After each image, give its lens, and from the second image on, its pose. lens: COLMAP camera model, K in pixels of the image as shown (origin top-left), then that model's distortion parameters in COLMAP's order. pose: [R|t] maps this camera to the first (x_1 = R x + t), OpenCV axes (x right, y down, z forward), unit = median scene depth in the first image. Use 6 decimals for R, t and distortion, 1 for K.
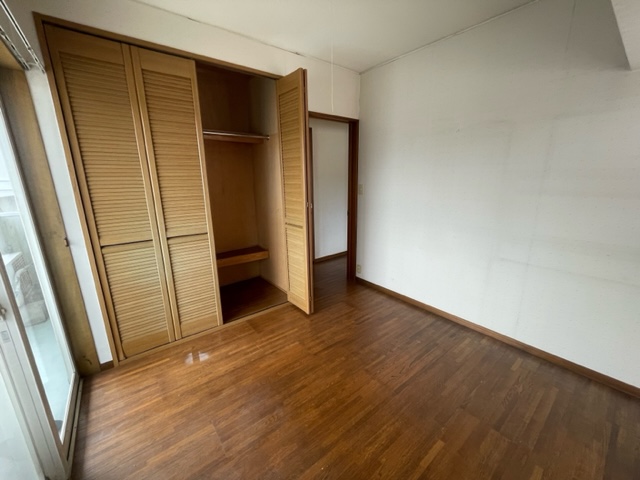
lens RADIAL K [[257.9, 0, 320.0], [0, 257.9, 240.0], [0, 0, 1]] dist [0.001836, 0.000326]
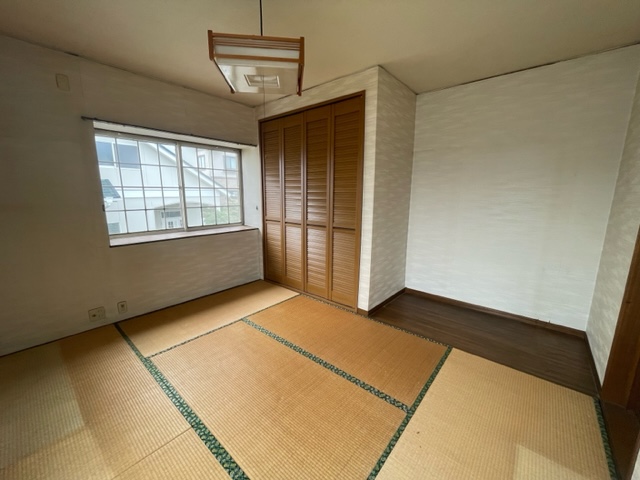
lens RADIAL K [[257.9, 0, 320.0], [0, 257.9, 240.0], [0, 0, 1]] dist [0.001836, 0.000326]
pose [[0.179546, 0.208309, -0.961442, 0.950424], [-0.231819, 0.958760, 0.164437, -0.193897], [0.956046, 0.193357, 0.220432, 0.738483]]
